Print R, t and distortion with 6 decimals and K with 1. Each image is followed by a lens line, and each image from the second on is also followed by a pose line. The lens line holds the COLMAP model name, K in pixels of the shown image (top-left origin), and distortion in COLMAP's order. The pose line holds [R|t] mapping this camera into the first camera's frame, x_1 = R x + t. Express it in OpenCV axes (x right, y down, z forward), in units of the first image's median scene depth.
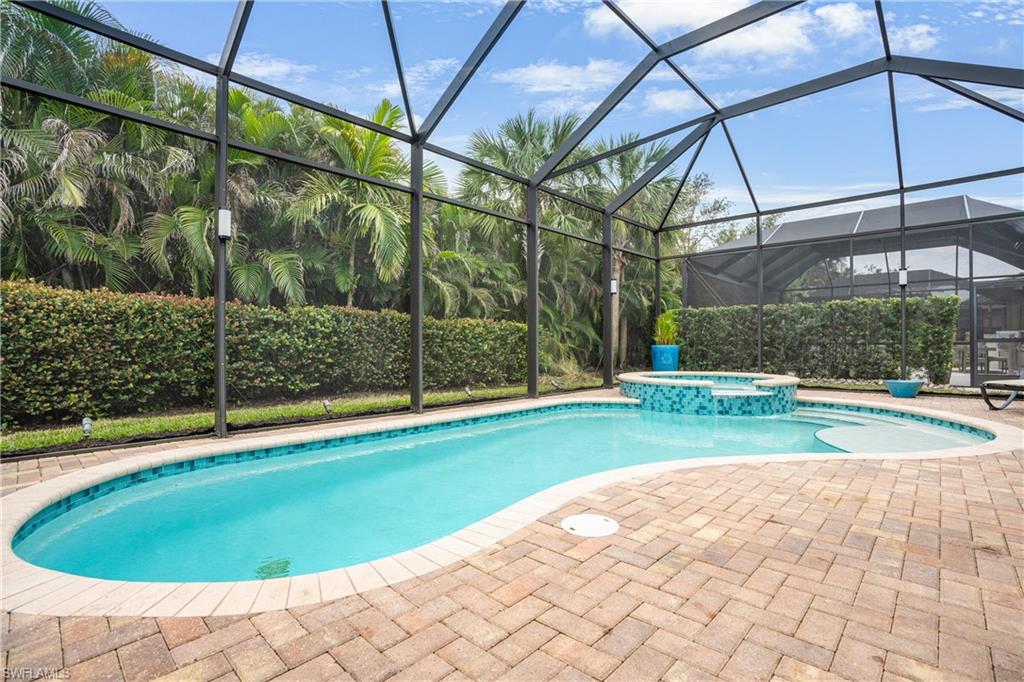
lens RADIAL K [[482.6, 0, 516.4], [0, 482.6, 332.0], [0, 0, 1]] dist [-0.034434, 0.017357]
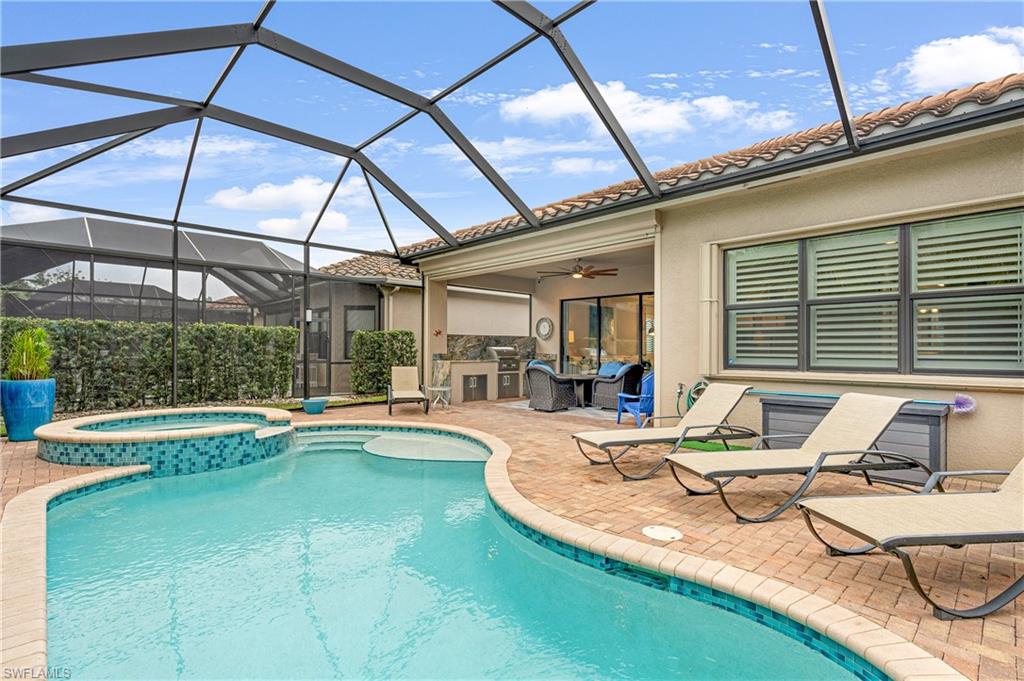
lens RADIAL K [[482.6, 0, 516.4], [0, 482.6, 331.5], [0, 0, 1]] dist [-0.034434, 0.017357]
pose [[0.065233, 0.042699, 0.996956, -0.472602], [-0.027982, 0.998769, -0.040945, -0.047521], [-0.997478, -0.025226, 0.066348, 0.478089]]
